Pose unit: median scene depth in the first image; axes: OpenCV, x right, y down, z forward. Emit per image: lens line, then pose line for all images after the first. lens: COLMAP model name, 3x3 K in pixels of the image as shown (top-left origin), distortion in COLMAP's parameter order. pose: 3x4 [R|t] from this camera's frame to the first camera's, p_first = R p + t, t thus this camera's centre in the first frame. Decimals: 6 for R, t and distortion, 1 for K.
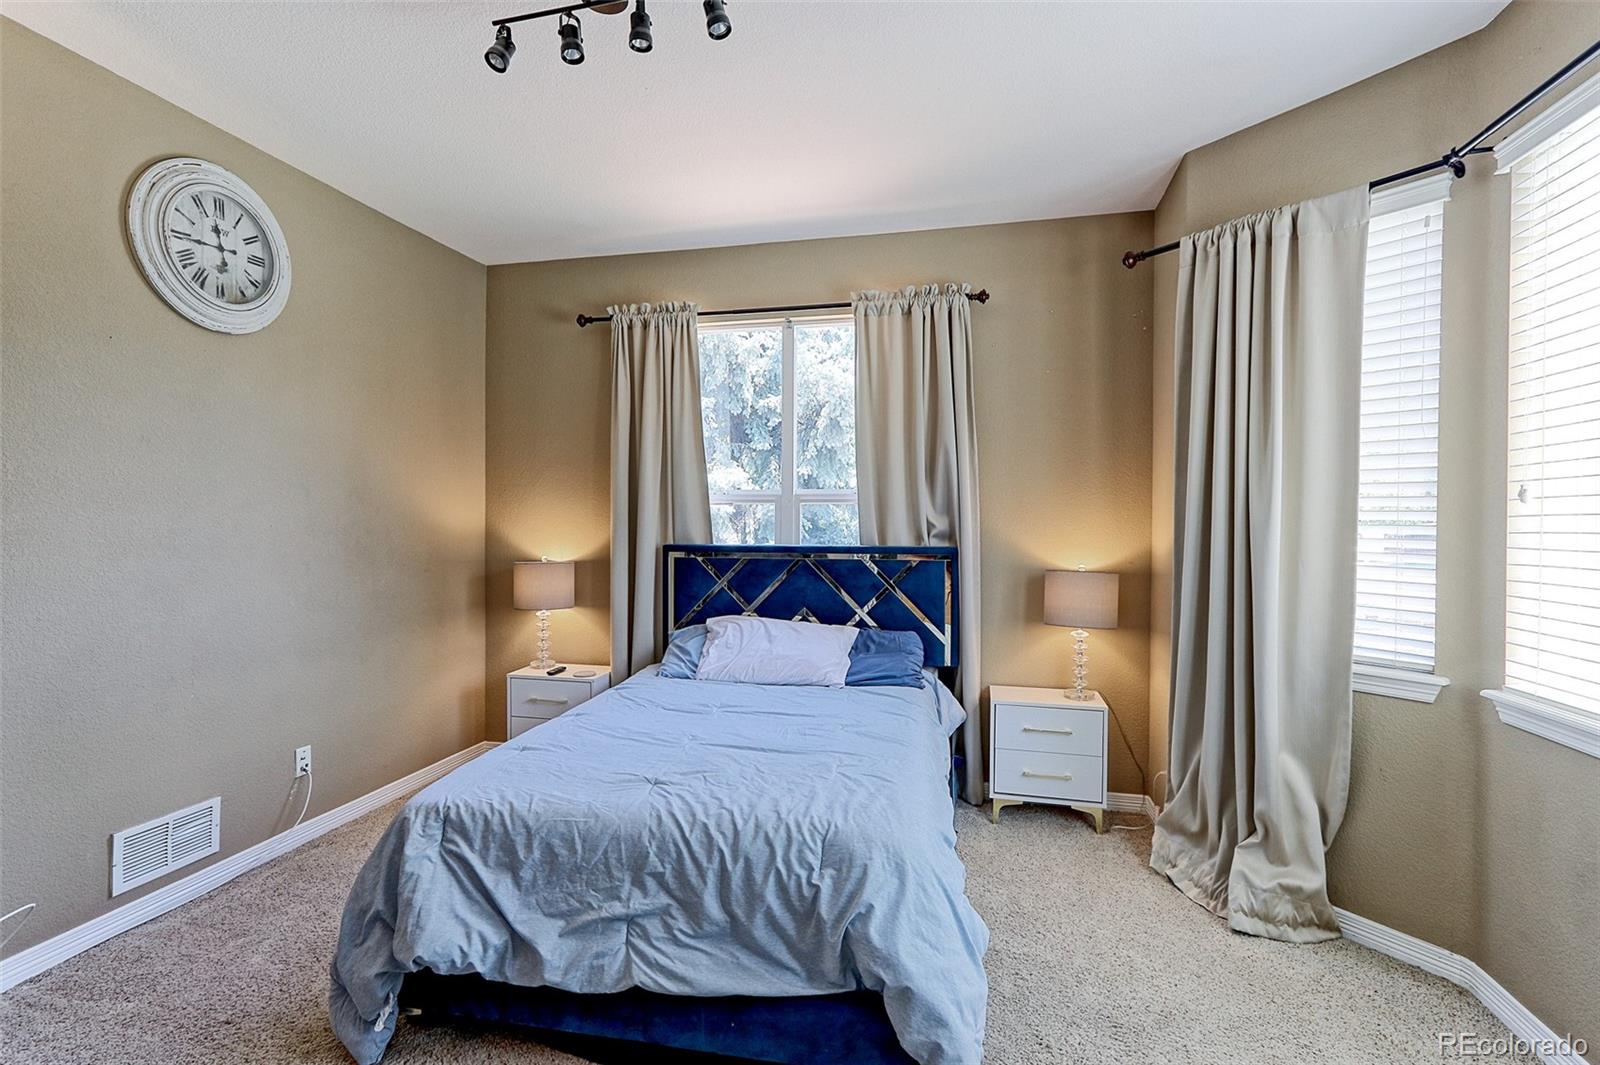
lens RADIAL K [[778.2, 0, 798.6], [0, 778.2, 529.2], [0, 0, 1]] dist [-0.004274, 0.003115]
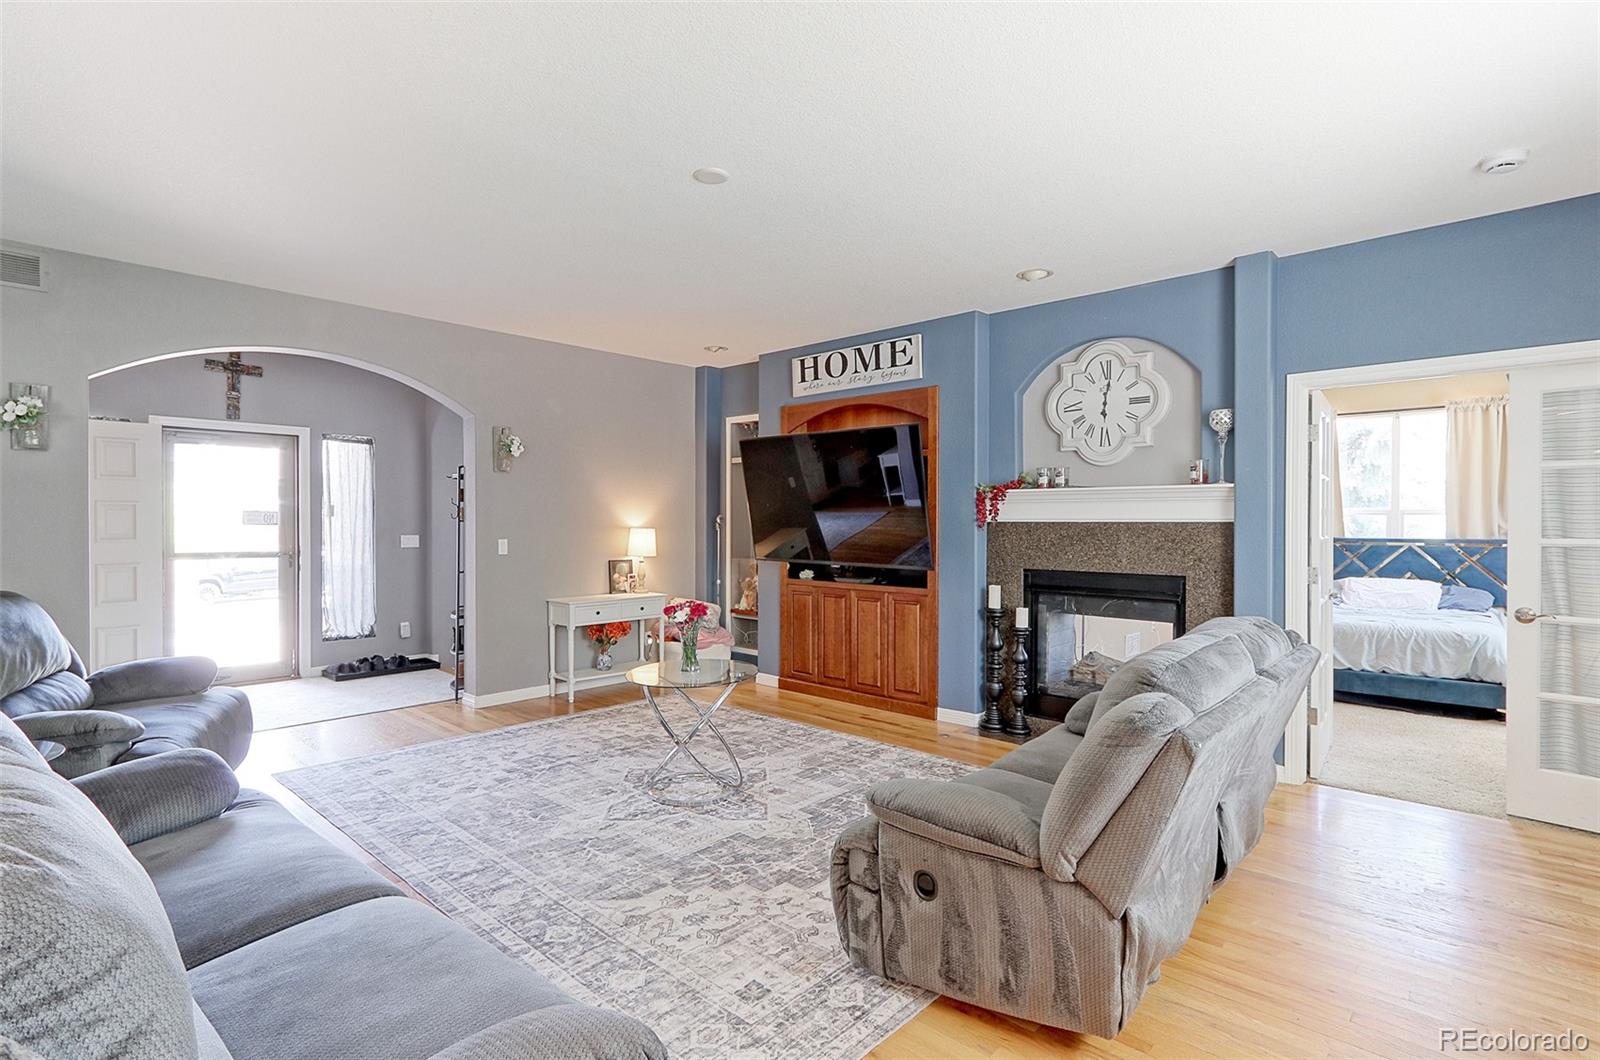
lens RADIAL K [[778.2, 0, 796.7], [0, 778.2, 536.6], [0, 0, 1]] dist [-0.004274, 0.003115]
pose [[0.855733, -0.001354, -0.517416, -0.284720], [0.002327, 0.999997, 0.001233, 0.011442], [0.517412, -0.002259, 0.855733, -1.322921]]
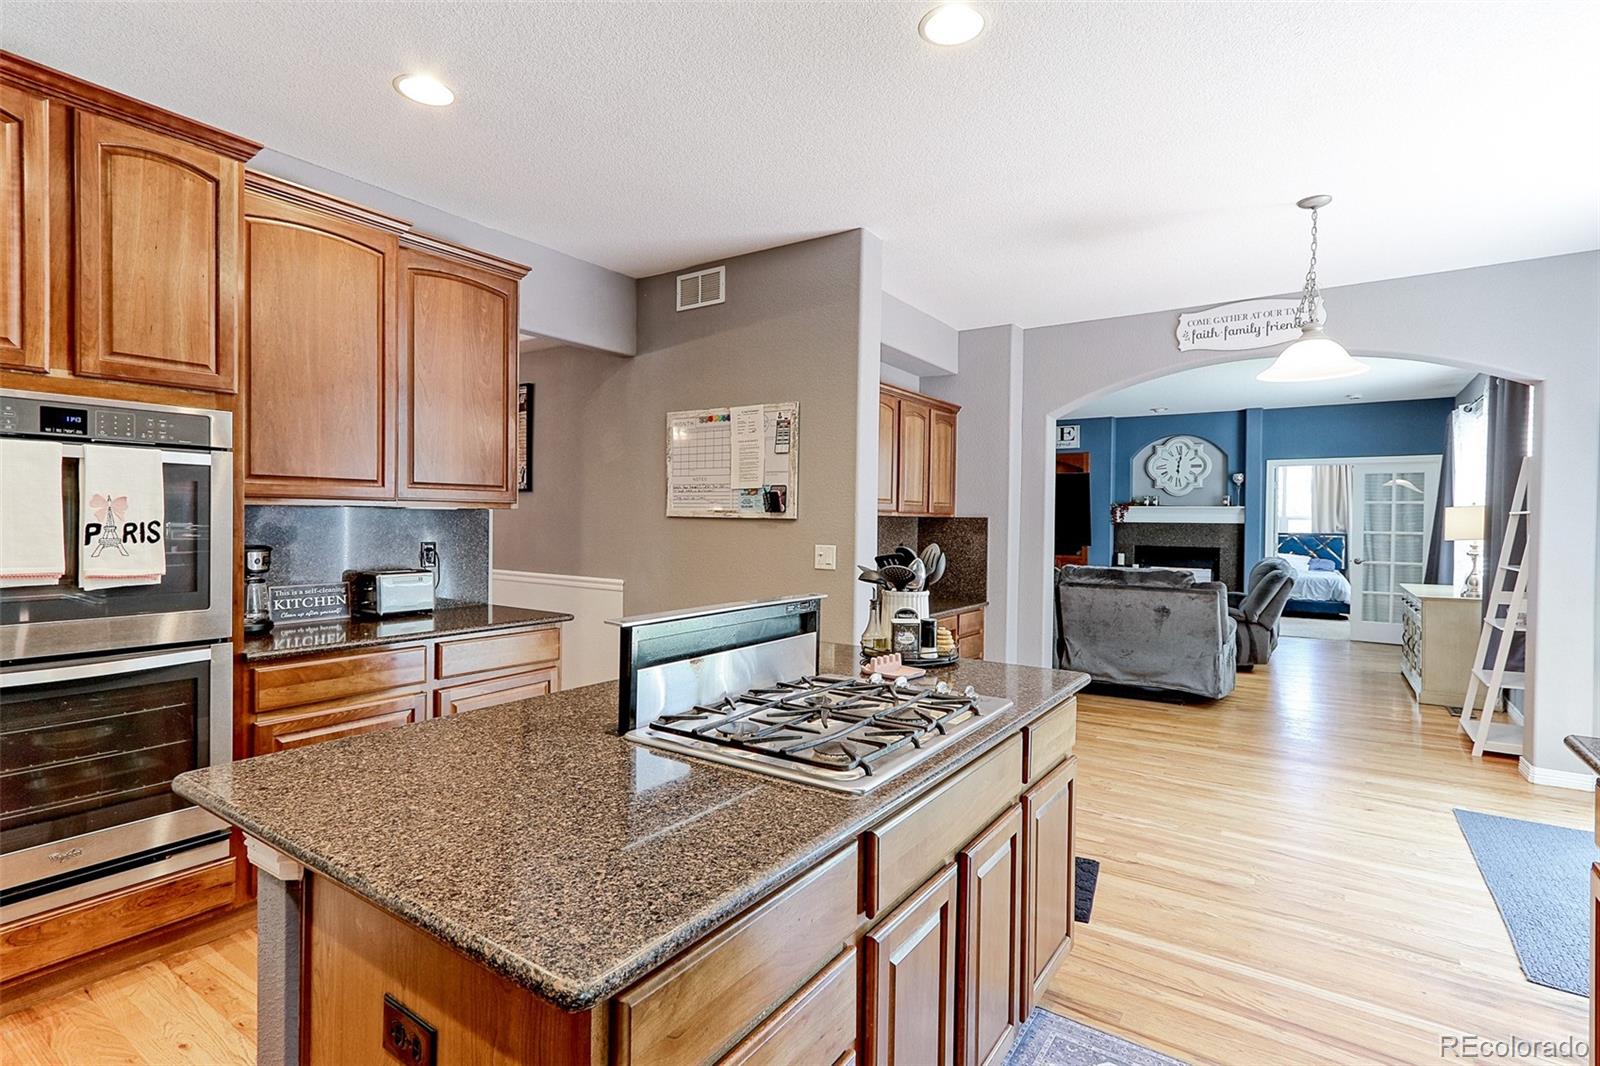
lens RADIAL K [[778.2, 0, 792.1], [0, 778.2, 521.0], [0, 0, 1]] dist [-0.004274, 0.003115]
pose [[0.921637, 0.000204, -0.388053, -0.512370], [-0.006089, 0.999884, -0.013936, 0.021232], [0.388005, 0.015207, 0.921532, -2.214152]]
